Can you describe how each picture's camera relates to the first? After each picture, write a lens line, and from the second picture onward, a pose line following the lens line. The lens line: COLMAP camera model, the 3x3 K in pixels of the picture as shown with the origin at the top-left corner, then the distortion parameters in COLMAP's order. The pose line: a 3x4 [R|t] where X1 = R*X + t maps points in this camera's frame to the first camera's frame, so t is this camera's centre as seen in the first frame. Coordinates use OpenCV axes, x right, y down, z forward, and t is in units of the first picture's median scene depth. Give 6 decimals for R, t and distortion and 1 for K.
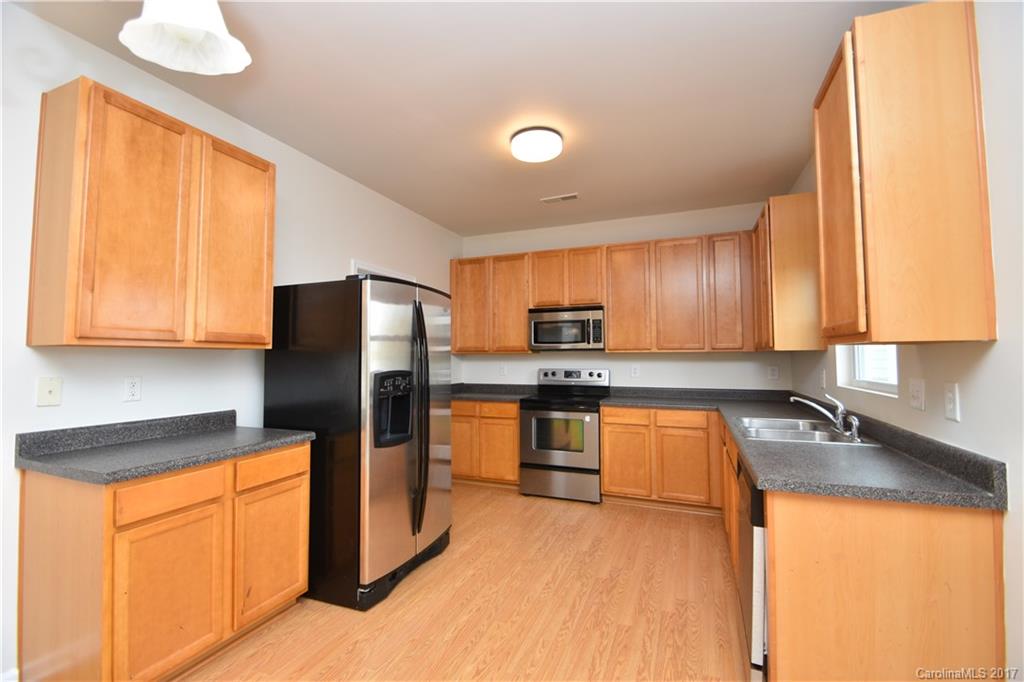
lens RADIAL K [[450.2, 0, 508.0], [0, 450.2, 335.0], [0, 0, 1]] dist [0.000875, -0.000409]
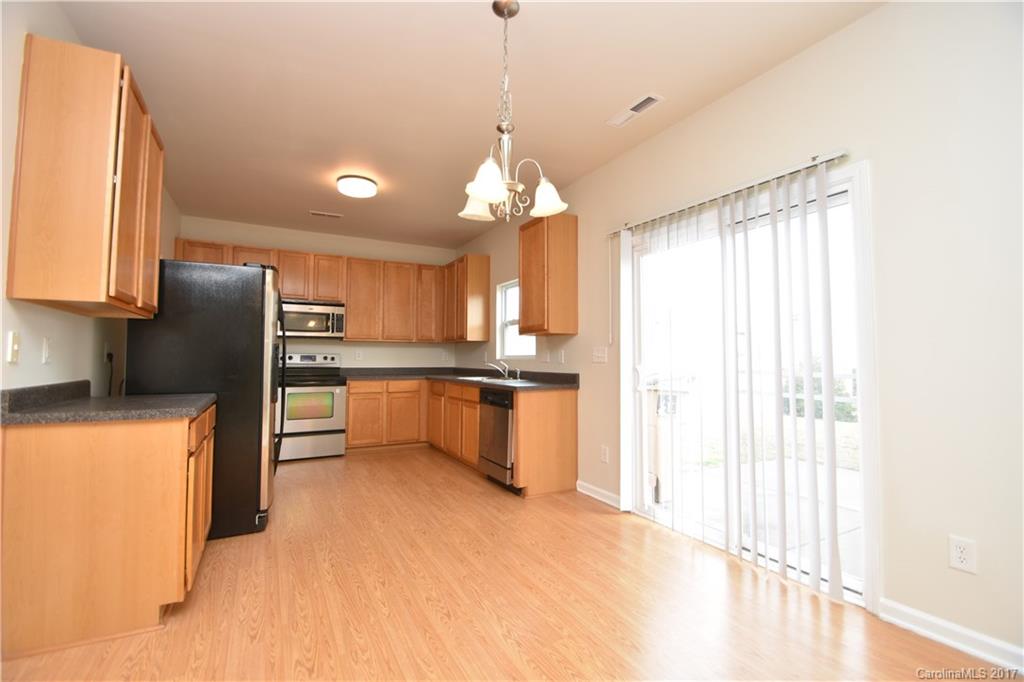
lens RADIAL K [[450.2, 0, 508.0], [0, 450.2, 335.0], [0, 0, 1]] dist [0.000875, -0.000409]
pose [[0.635270, 0.046200, 0.770907, -0.516445], [-0.043249, 0.998771, -0.024215, 0.037596], [-0.771078, -0.017958, 0.636487, -0.191261]]
